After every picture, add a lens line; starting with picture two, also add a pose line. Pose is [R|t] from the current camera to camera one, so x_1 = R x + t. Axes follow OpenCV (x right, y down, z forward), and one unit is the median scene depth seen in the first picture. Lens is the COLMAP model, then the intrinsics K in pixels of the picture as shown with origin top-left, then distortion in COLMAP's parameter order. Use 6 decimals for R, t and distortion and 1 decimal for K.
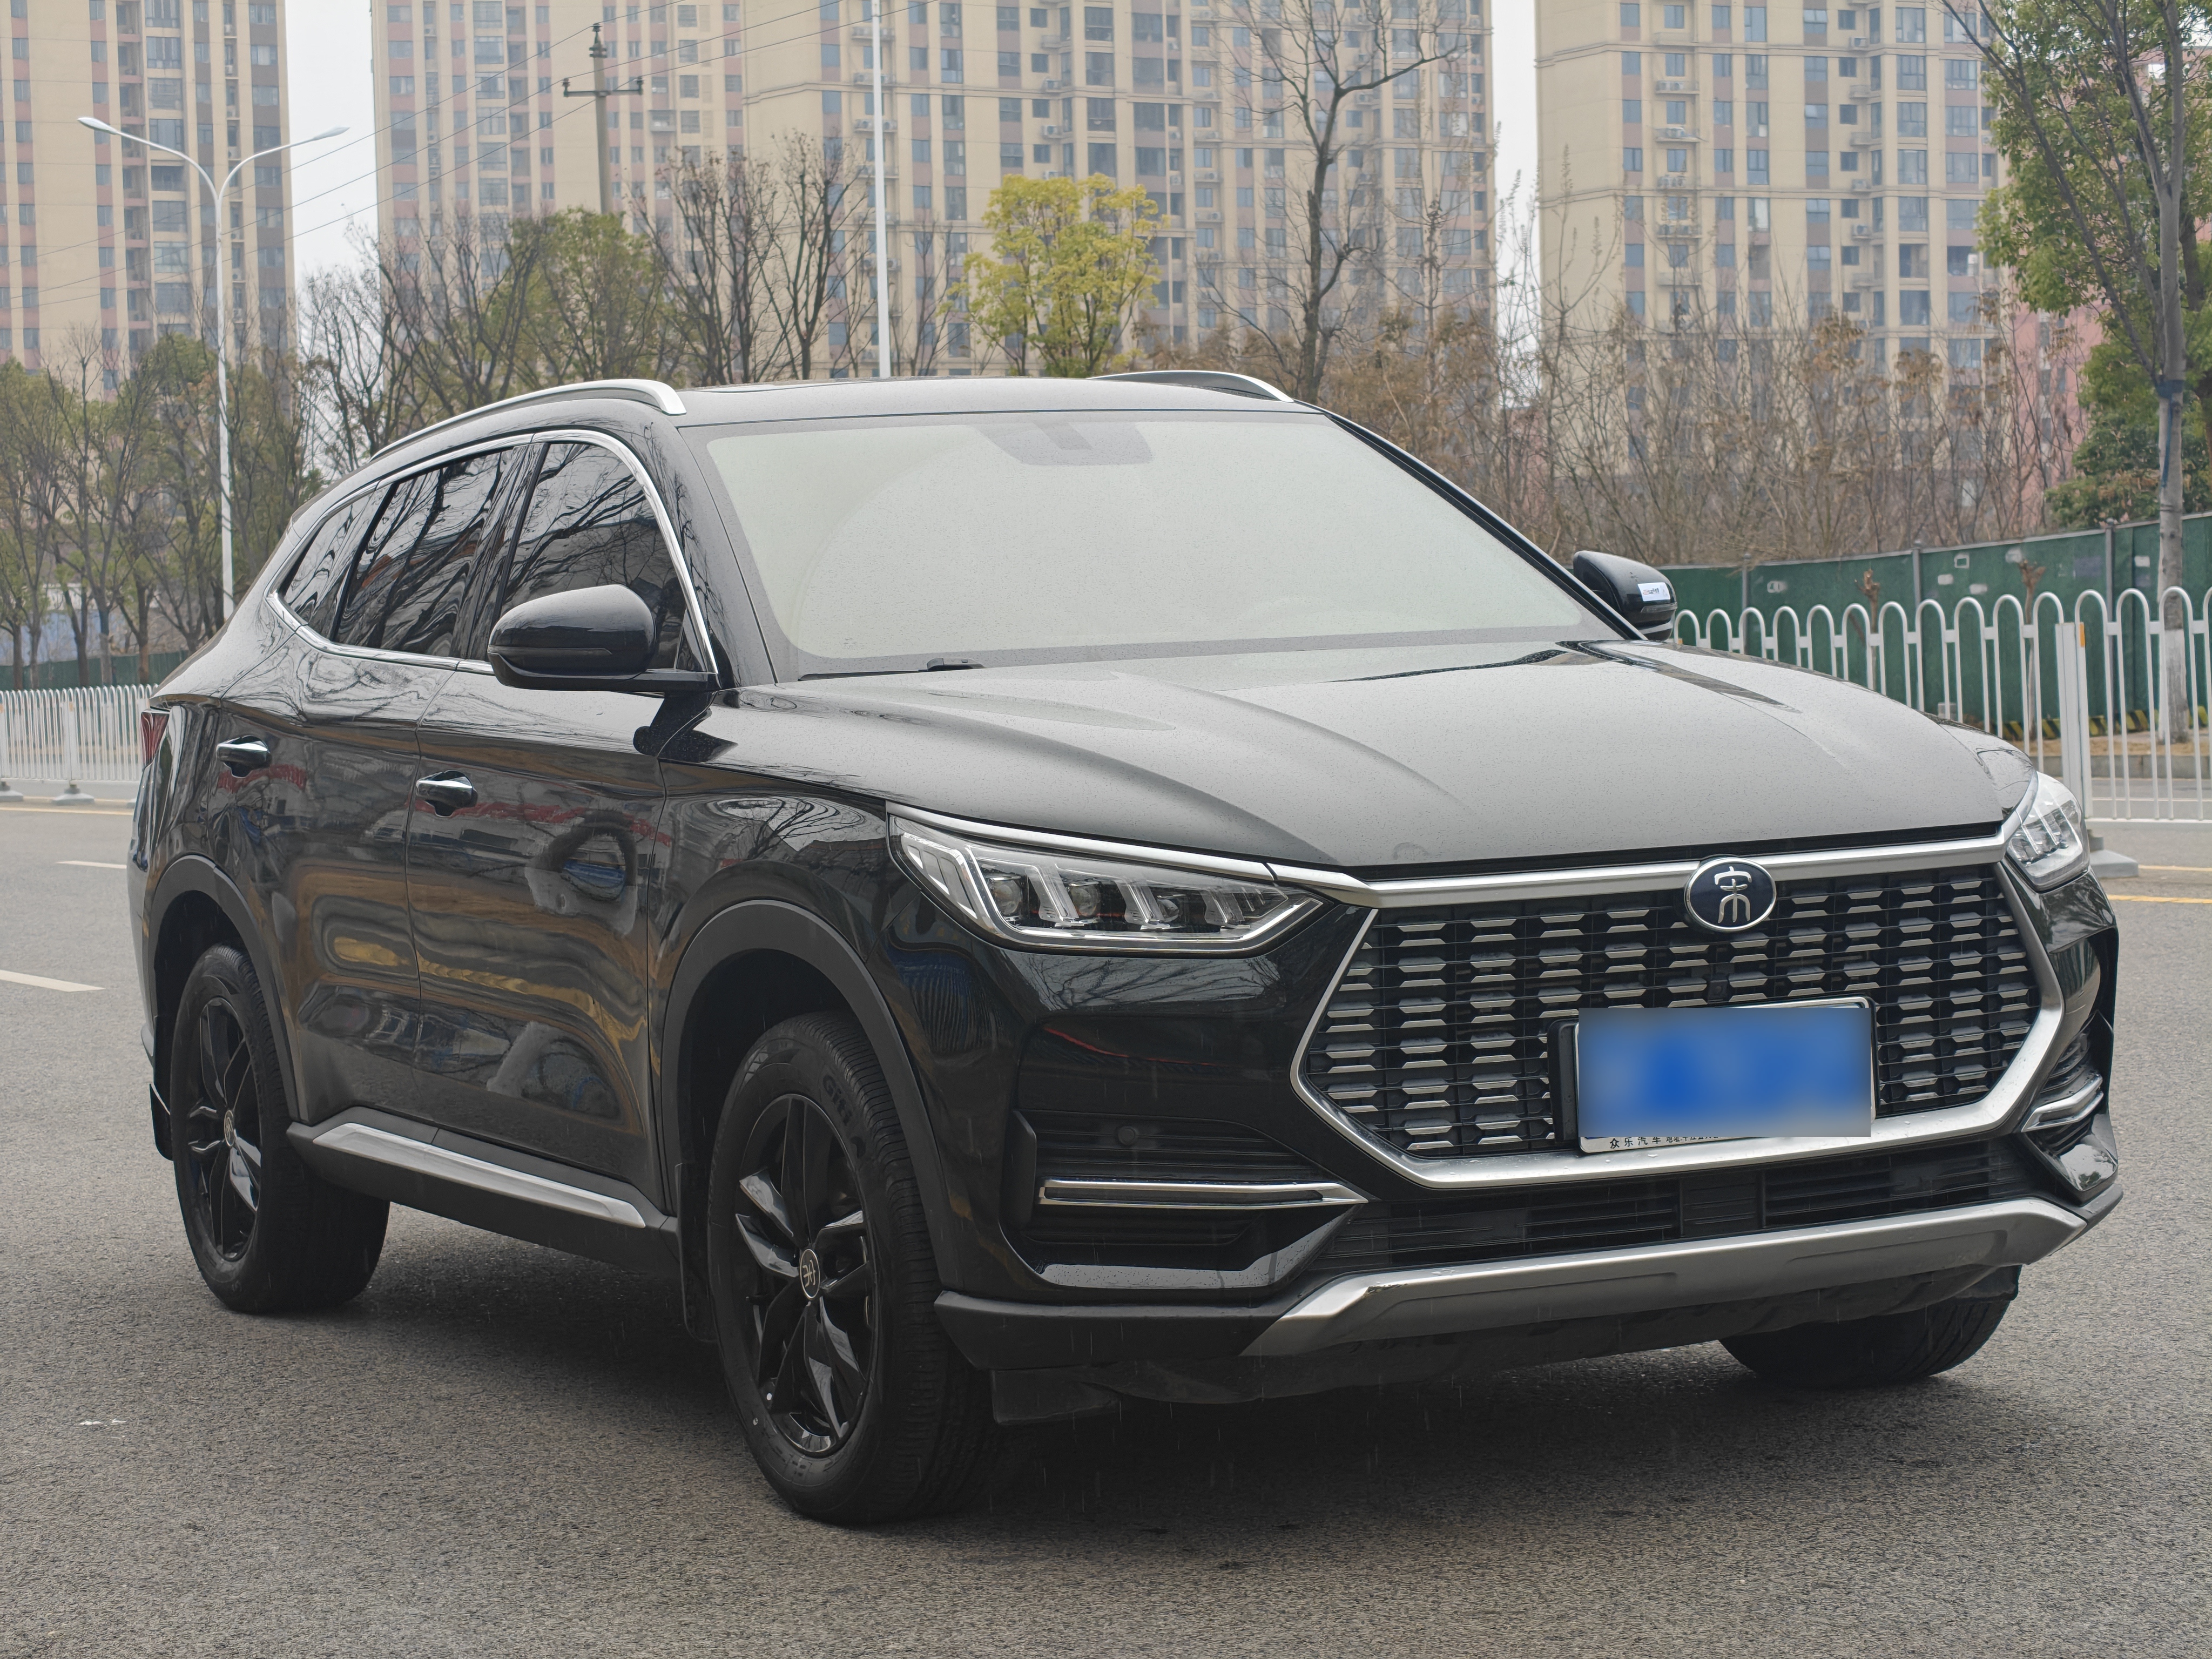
lens RADIAL K [[4723.1, 0, 1107.7], [0, 4723.1, 824.5], [0, 0, 1]] dist [-0.092914, 0.000000]
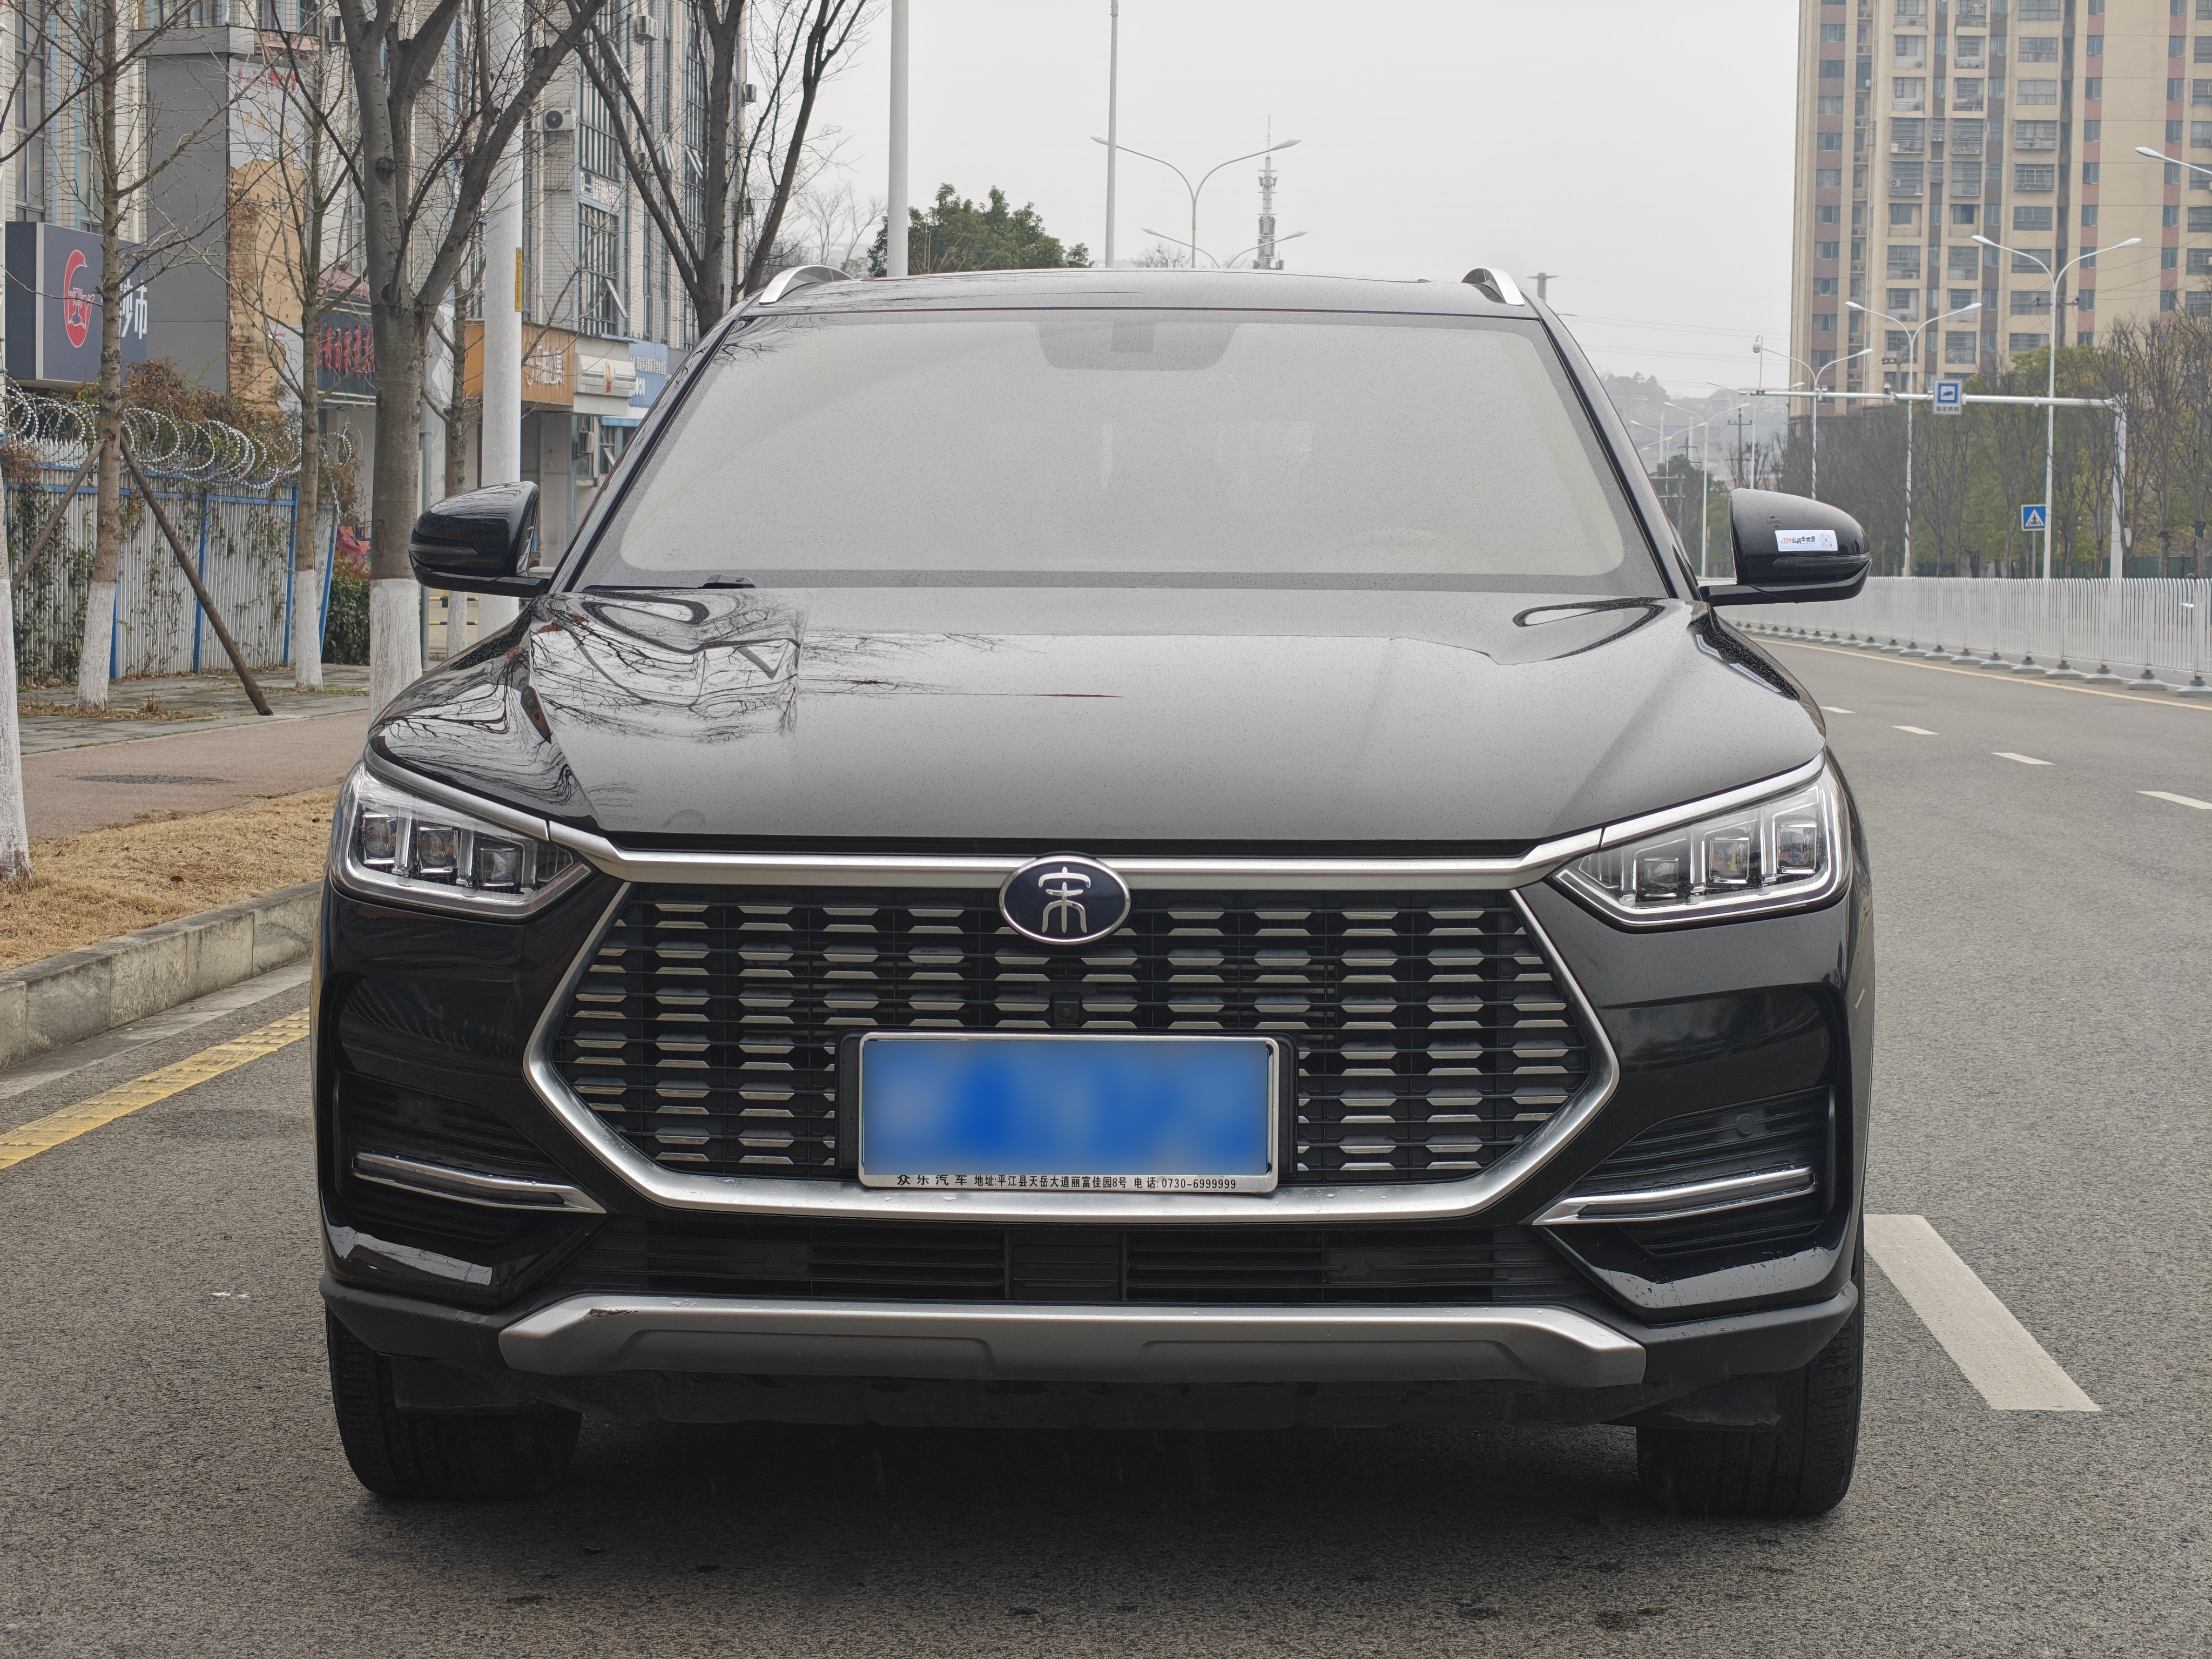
lens RADIAL K [[4723.1, 0, 1106.1], [0, 4723.1, 830.1], [0, 0, 1]] dist [-0.092914, 0.000000]
pose [[0.875487, 0.075612, -0.477290, 0.538571], [-0.063044, 0.997113, 0.042320, -0.033619], [0.479112, -0.006960, 0.877726, 0.266422]]
